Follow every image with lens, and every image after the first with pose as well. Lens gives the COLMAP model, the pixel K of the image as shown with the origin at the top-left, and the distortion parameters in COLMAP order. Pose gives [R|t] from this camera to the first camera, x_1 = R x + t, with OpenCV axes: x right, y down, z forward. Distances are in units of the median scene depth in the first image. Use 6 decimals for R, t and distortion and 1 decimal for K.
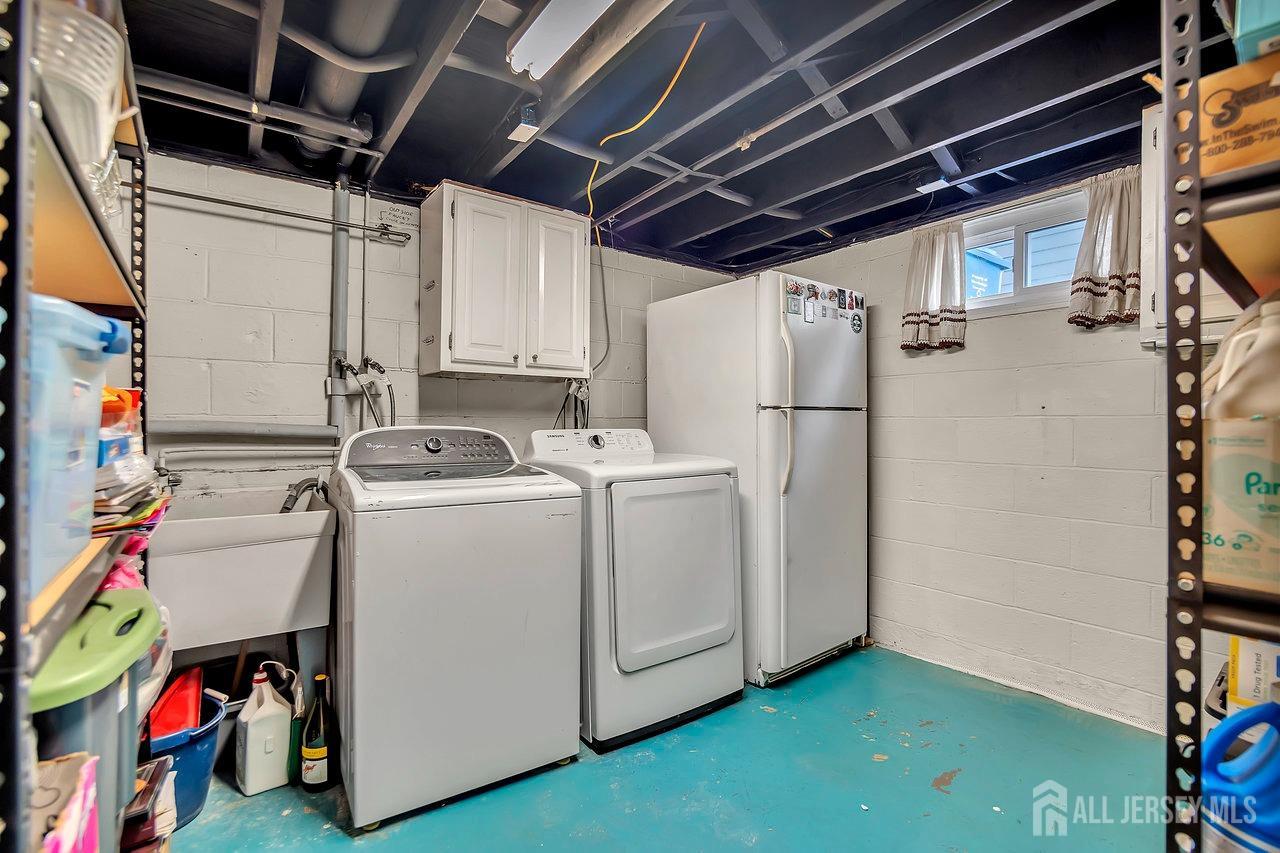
lens RADIAL K [[578.4, 0, 641.9], [0, 578.4, 429.2], [0, 0, 1]] dist [-0.039449, 0.006362]
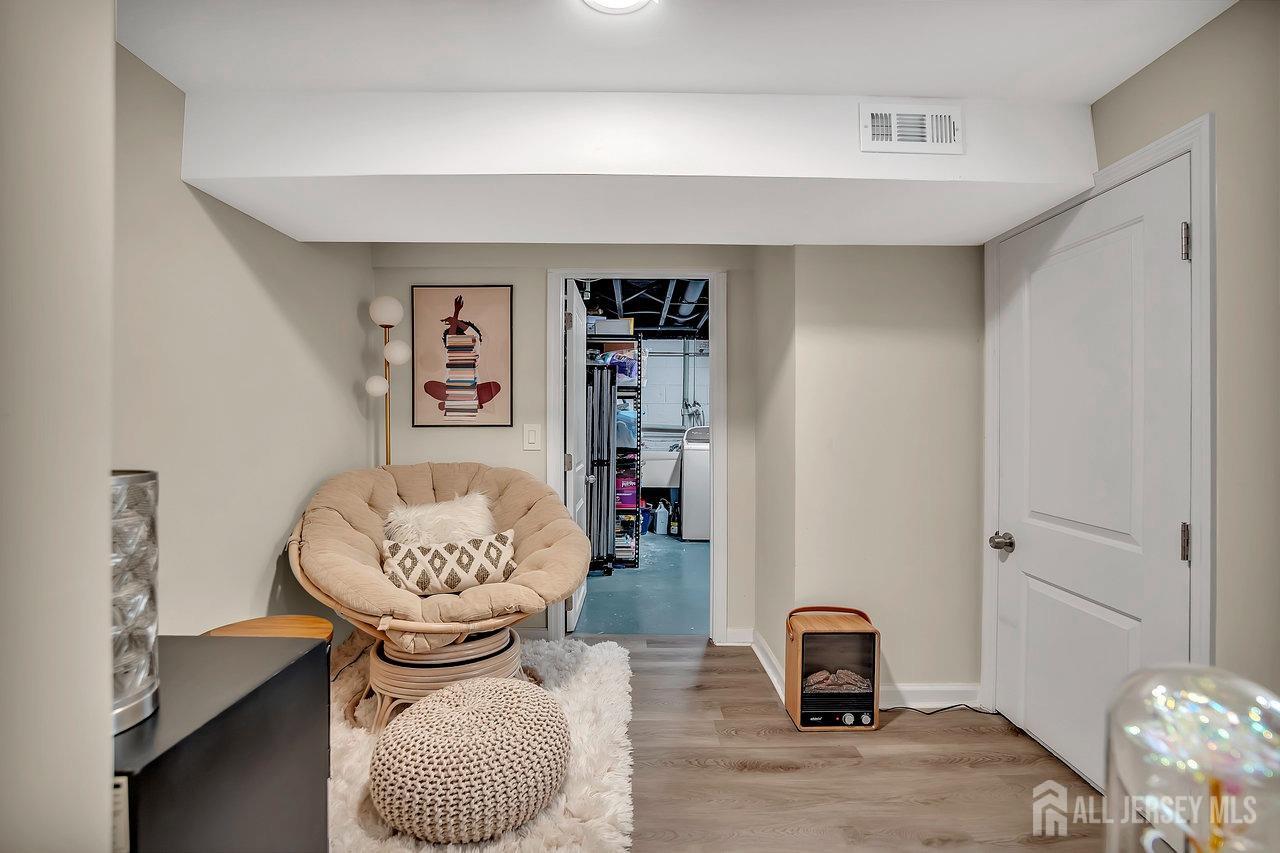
lens RADIAL K [[578.4, 0, 637.4], [0, 578.4, 428.2], [0, 0, 1]] dist [-0.039449, 0.006362]
pose [[0.802699, -0.000557, -0.596385, 1.222731], [-0.001900, 0.999992, -0.003490, 0.020681], [0.596382, 0.003934, 0.802691, -1.783553]]
